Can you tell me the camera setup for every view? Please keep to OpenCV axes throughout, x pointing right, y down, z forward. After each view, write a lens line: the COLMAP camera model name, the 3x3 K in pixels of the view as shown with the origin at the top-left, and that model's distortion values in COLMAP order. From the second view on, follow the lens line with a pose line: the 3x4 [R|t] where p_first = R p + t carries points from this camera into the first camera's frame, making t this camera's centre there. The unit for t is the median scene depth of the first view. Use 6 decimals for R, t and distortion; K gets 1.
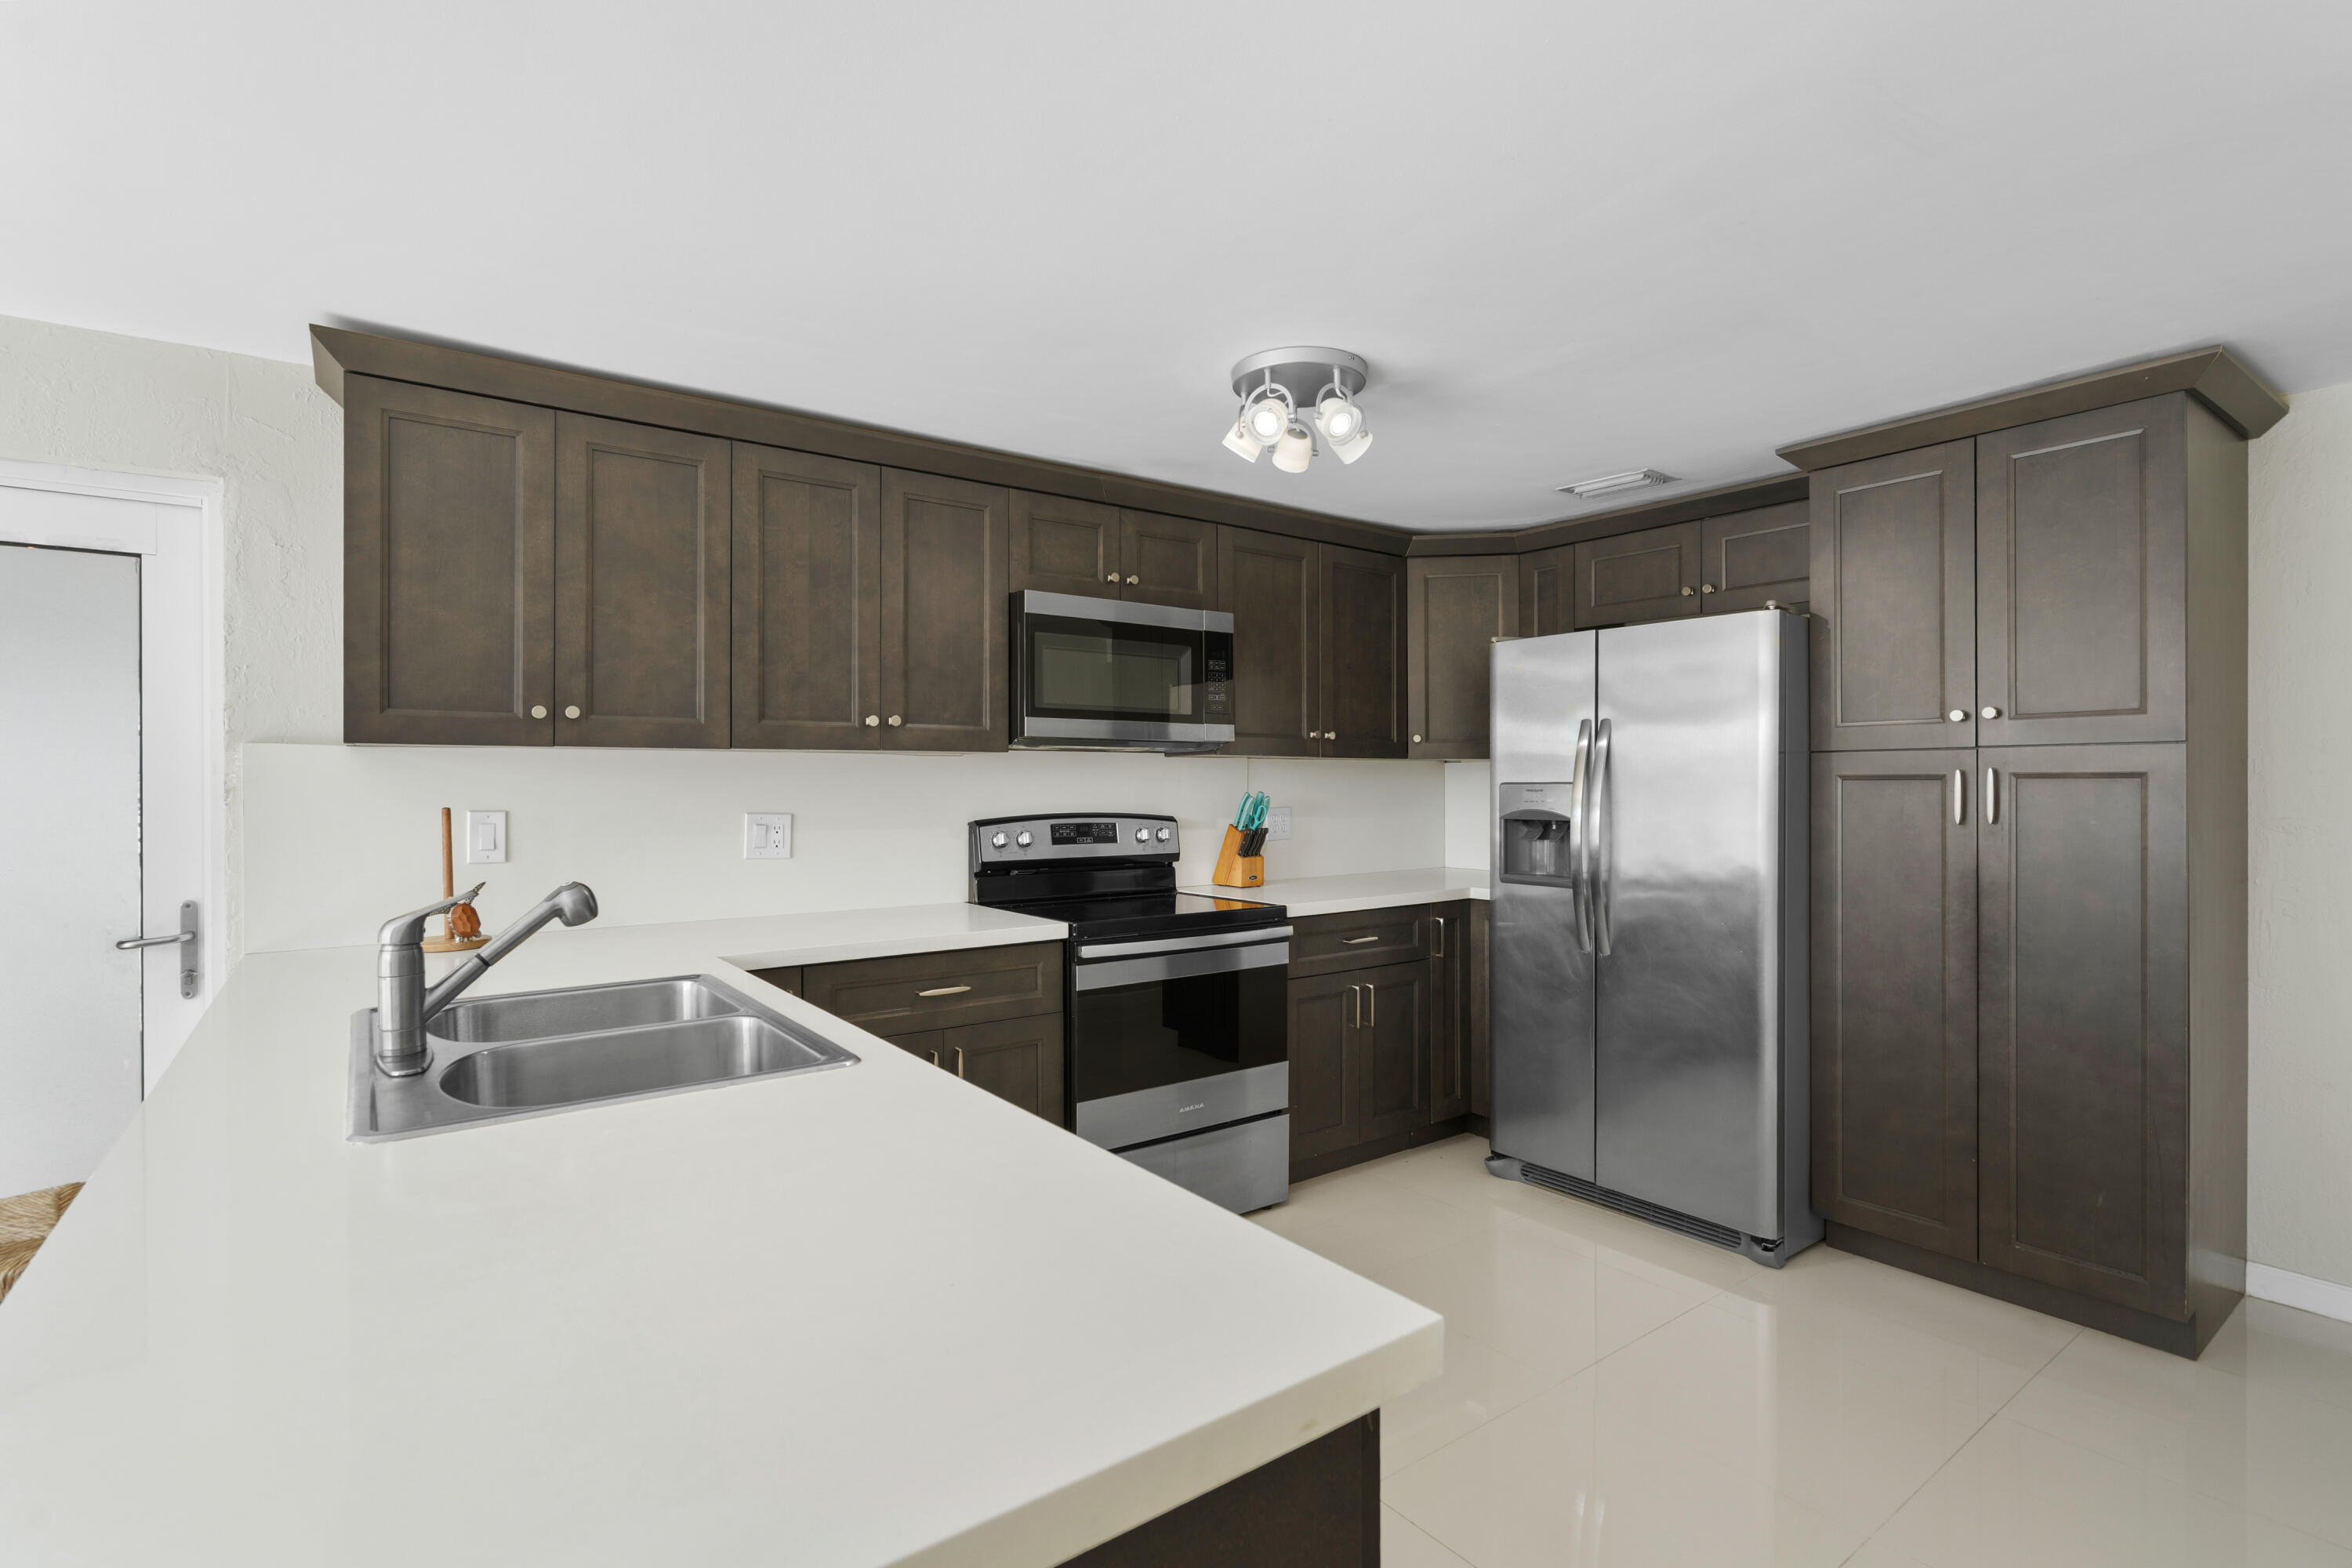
lens RADIAL K [[1083.1, 0, 1177.6], [0, 1083.1, 785.2], [0, 0, 1]] dist [-0.003912, 0.002303]
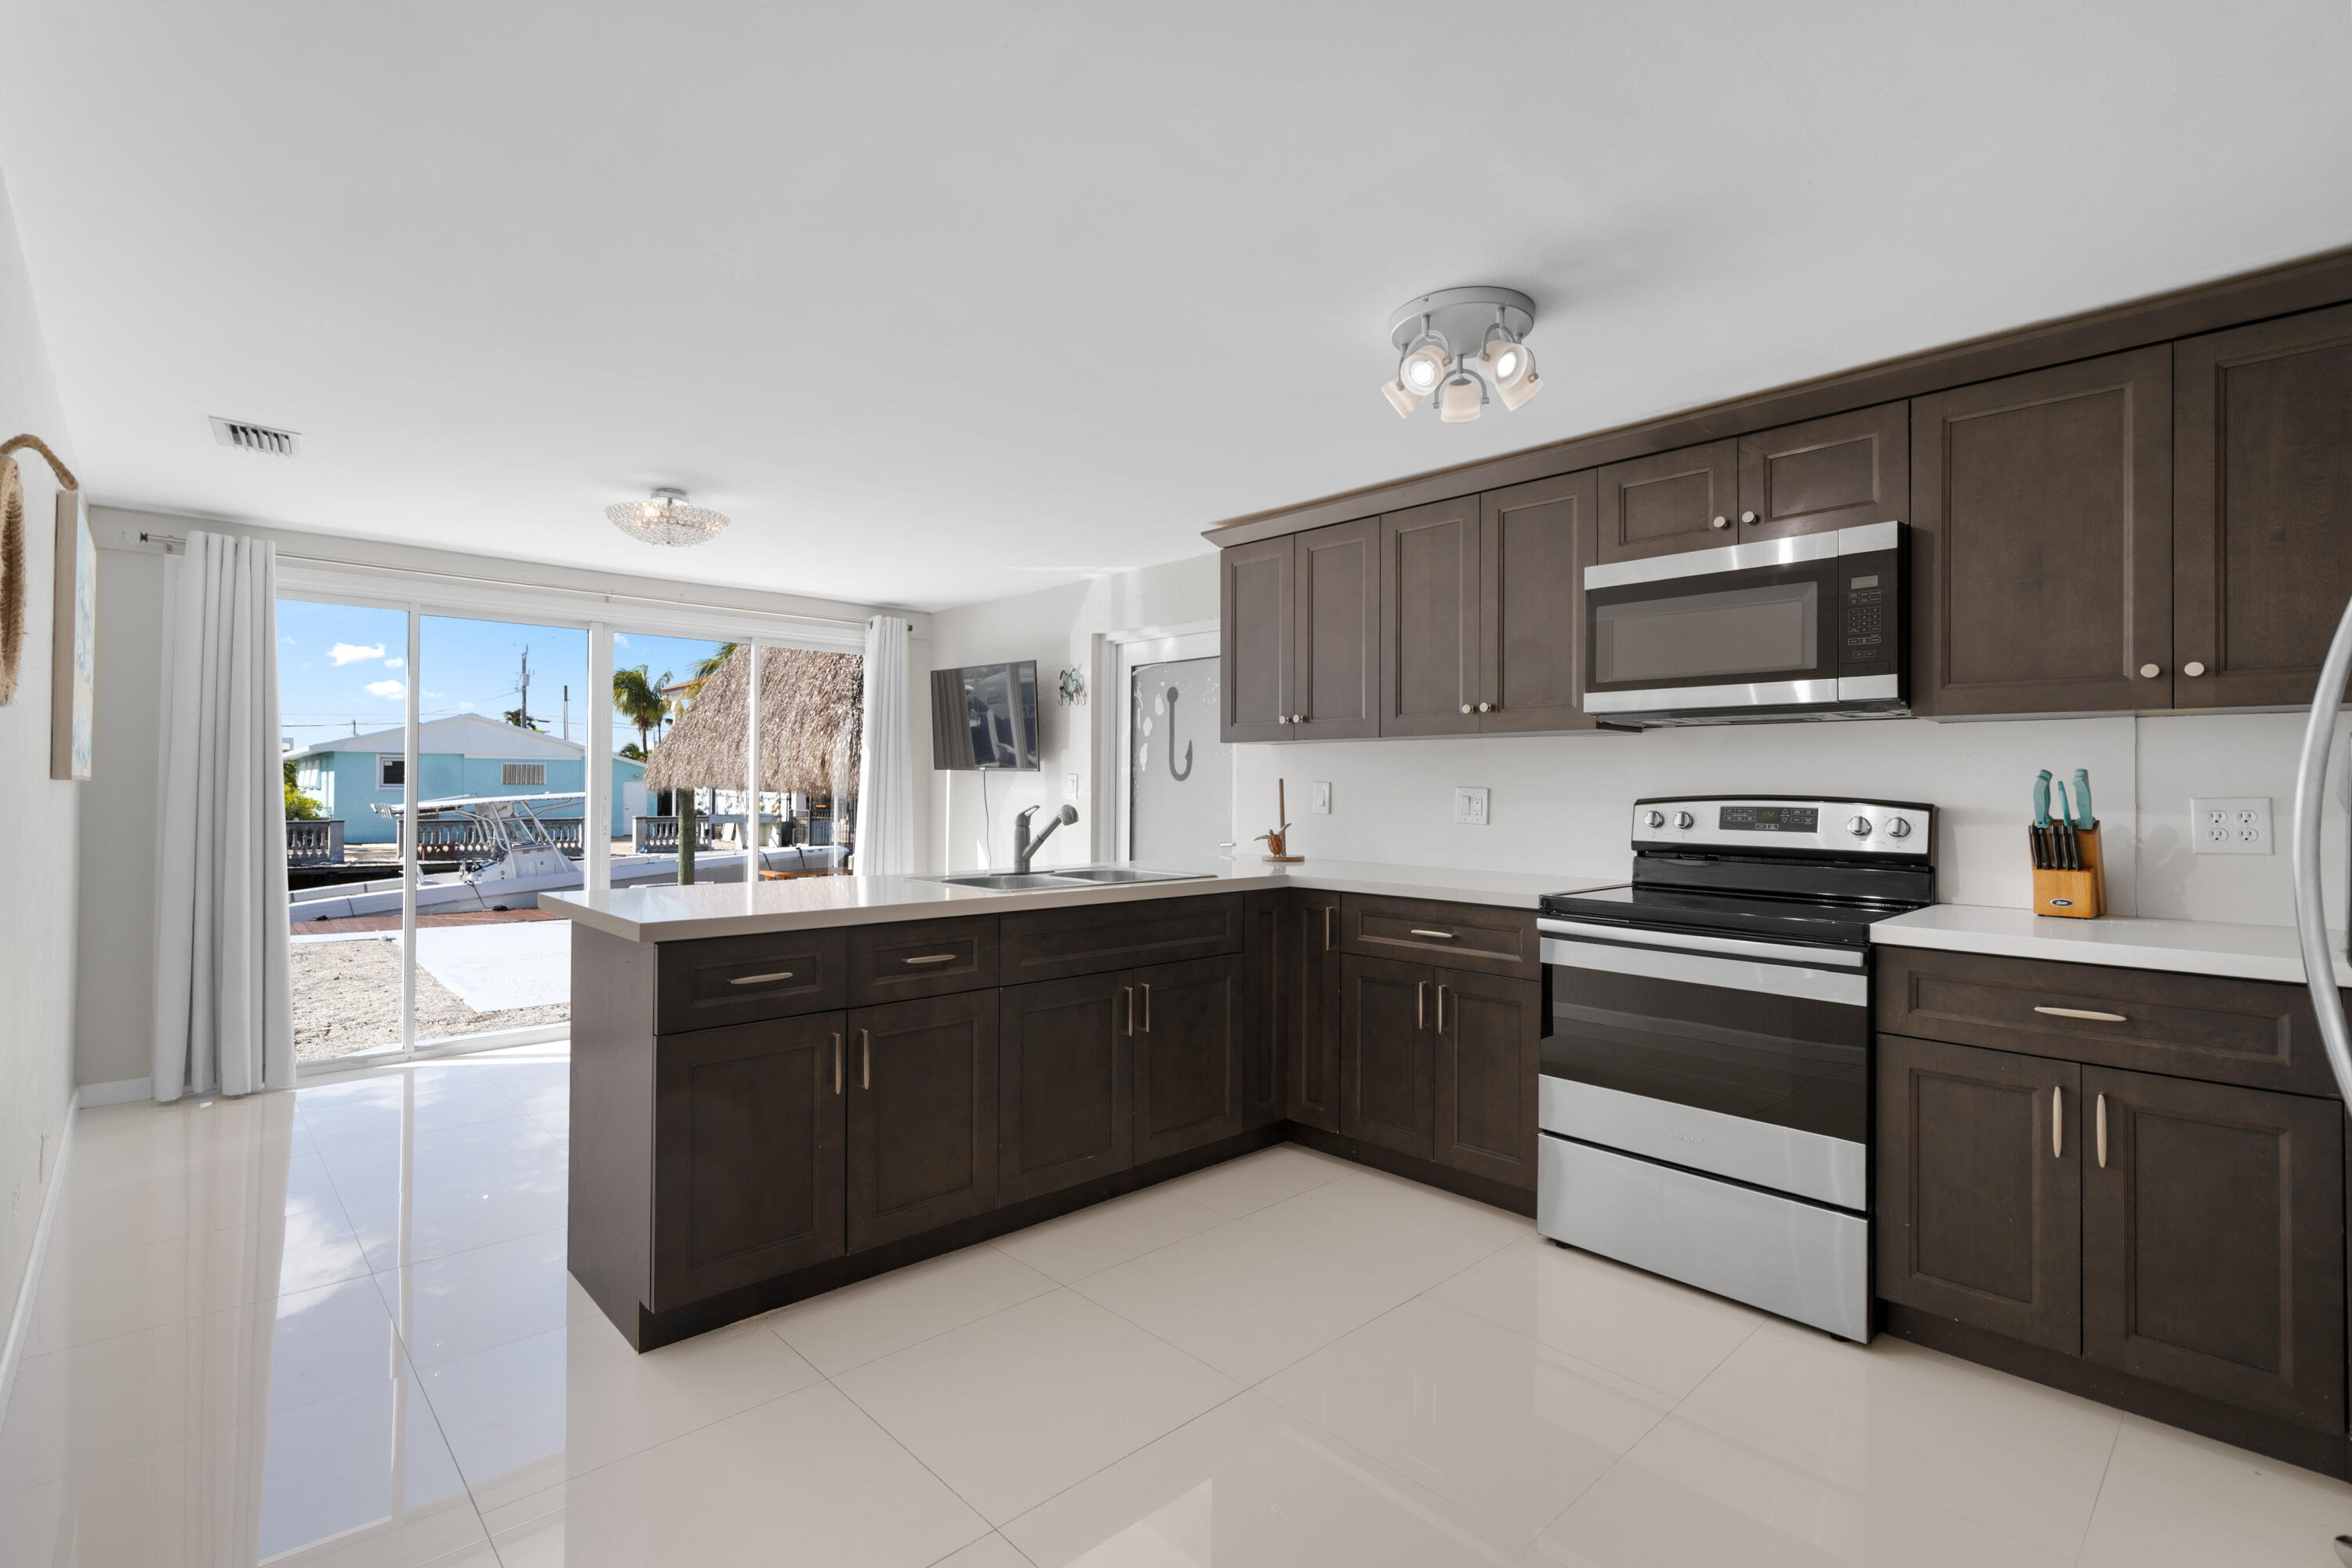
lens RADIAL K [[1083.1, 0, 1179.5], [0, 1083.1, 775.7], [0, 0, 1]] dist [-0.003912, 0.002303]
pose [[0.116784, -0.008330, -0.993122, 0.718983], [-0.011270, 0.999889, -0.009712, 0.024407], [0.993093, 0.012327, 0.116677, 0.449650]]
